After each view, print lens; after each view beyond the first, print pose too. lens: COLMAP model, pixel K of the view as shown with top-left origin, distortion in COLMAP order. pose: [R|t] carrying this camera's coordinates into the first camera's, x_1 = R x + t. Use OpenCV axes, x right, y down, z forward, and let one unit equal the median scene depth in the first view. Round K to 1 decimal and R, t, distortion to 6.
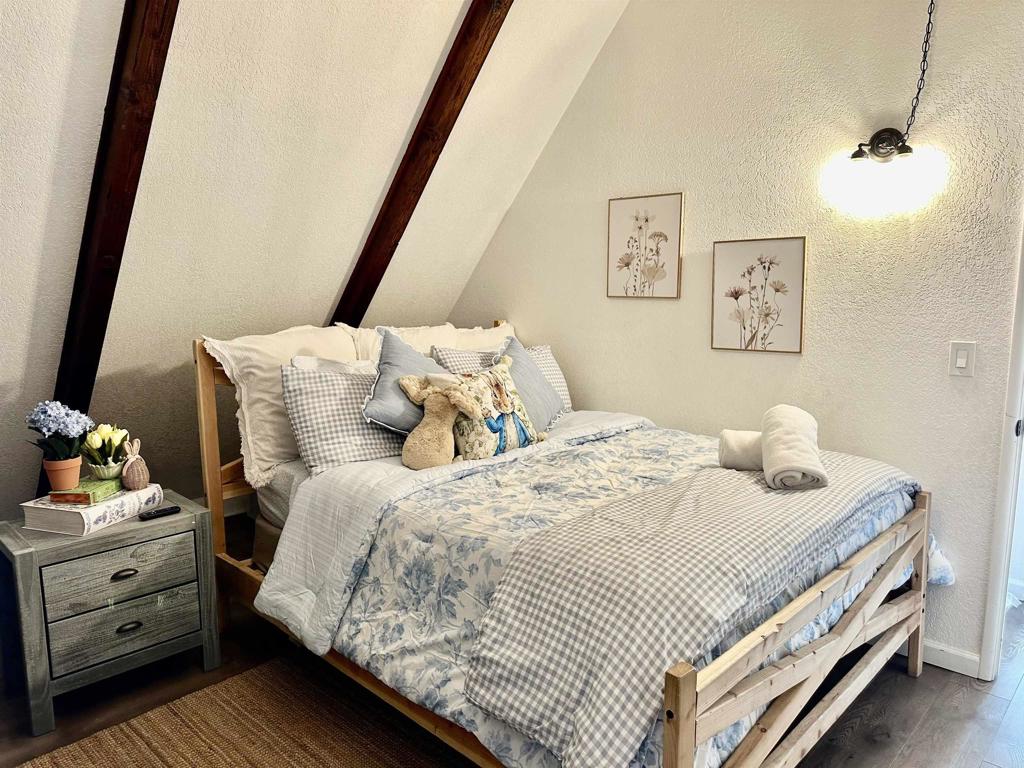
lens RADIAL K [[686.8, 0, 512.0], [0, 686.8, 384.0], [0, 0, 1]] dist [0.004825, 0.000707]
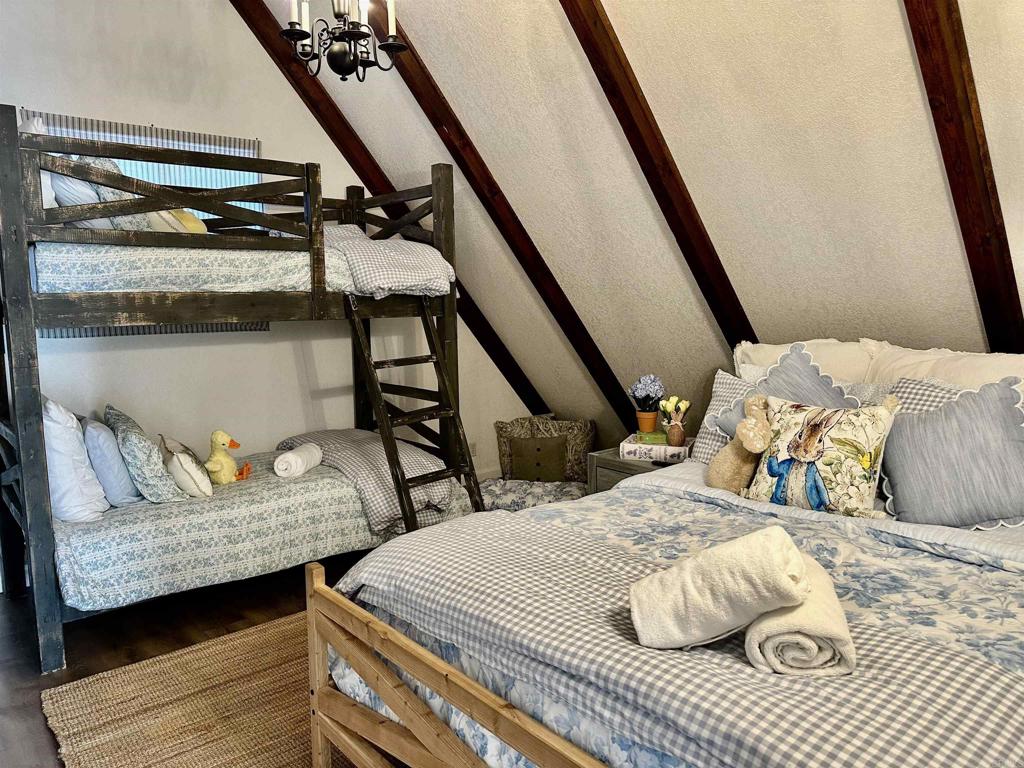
lens RADIAL K [[716.3, 0, 512.0], [0, 716.3, 384.0], [0, 0, 1]] dist [-0.003365, -0.000822]
pose [[-0.138156, 0.116997, -0.983476, 0.934143], [-0.110625, 0.984961, 0.132714, -0.130320], [0.984213, 0.127133, -0.123135, 0.844136]]
